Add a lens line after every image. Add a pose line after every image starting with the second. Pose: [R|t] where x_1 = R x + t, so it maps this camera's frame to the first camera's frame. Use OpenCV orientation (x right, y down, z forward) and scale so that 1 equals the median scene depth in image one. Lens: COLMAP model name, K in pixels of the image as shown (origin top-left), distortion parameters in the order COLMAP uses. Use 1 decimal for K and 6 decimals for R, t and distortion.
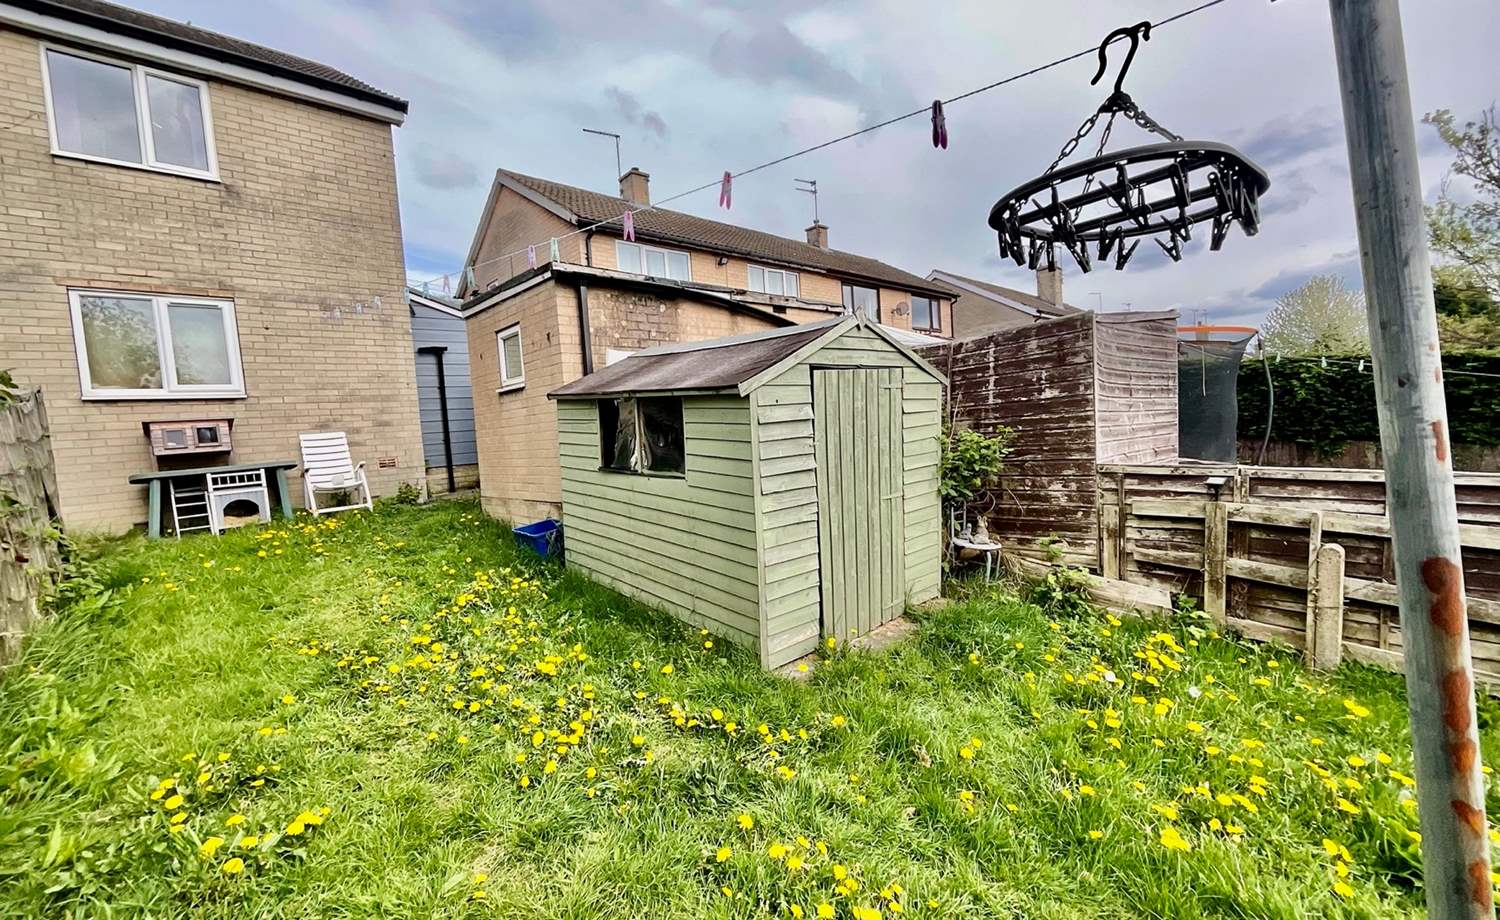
lens RADIAL K [[615.2, 0, 750.0], [0, 615.2, 460.0], [0, 0, 1]] dist [-0.000694, -0.000140]
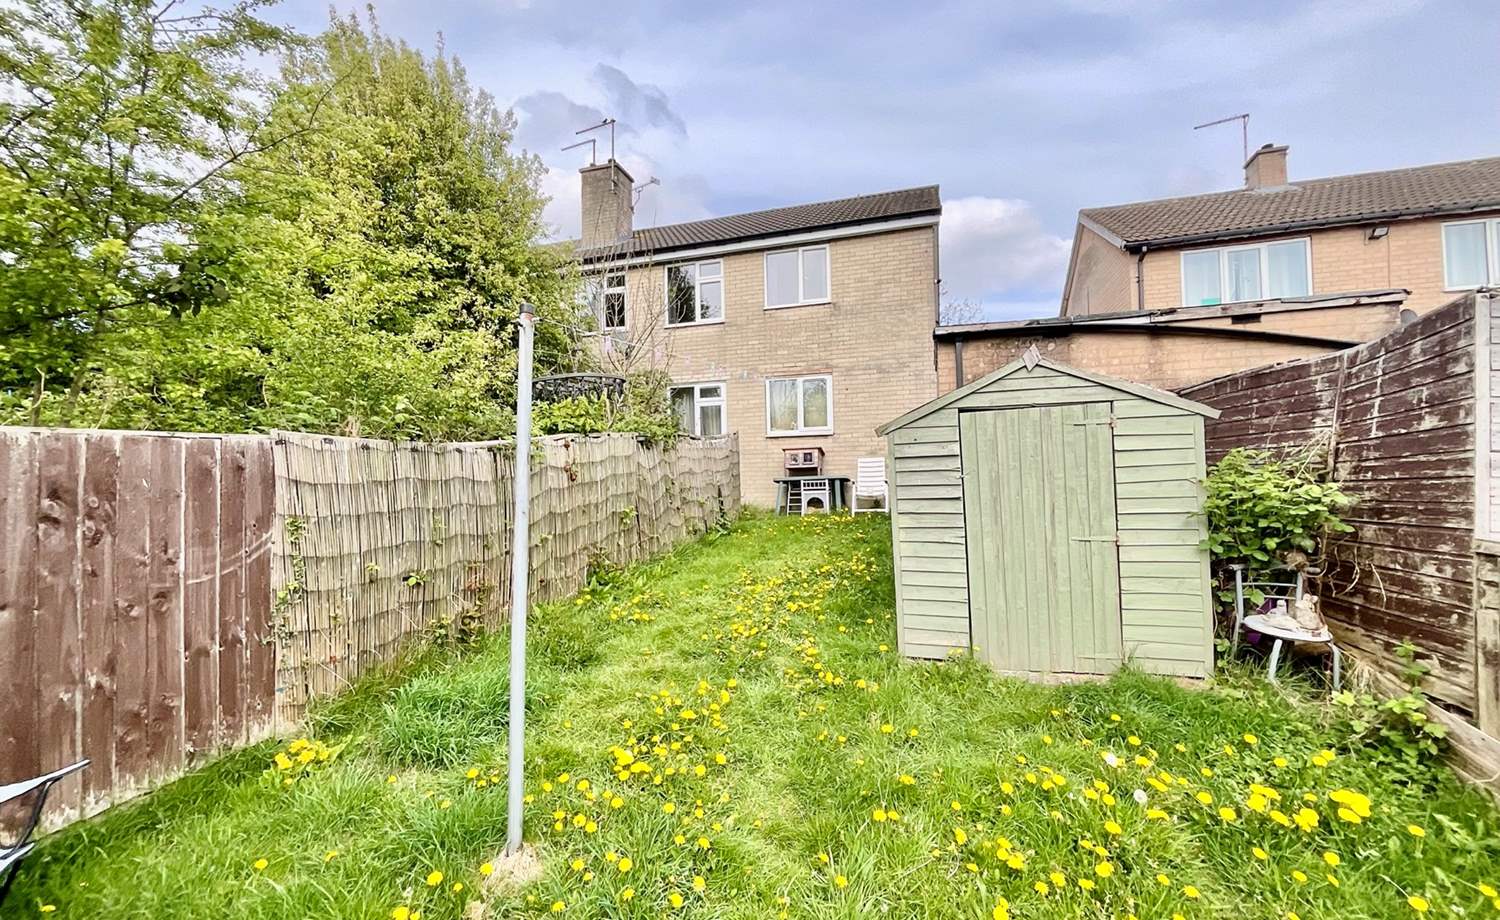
lens RADIAL K [[635.1, 0, 750.0], [0, 635.1, 460.0], [0, 0, 1]] dist [0.000518, 0.000072]
pose [[0.468575, 0.027352, -0.883000, 0.689614], [-0.067243, 0.997725, -0.004778, -0.017390], [0.880861, 0.061614, 0.469349, 0.064290]]
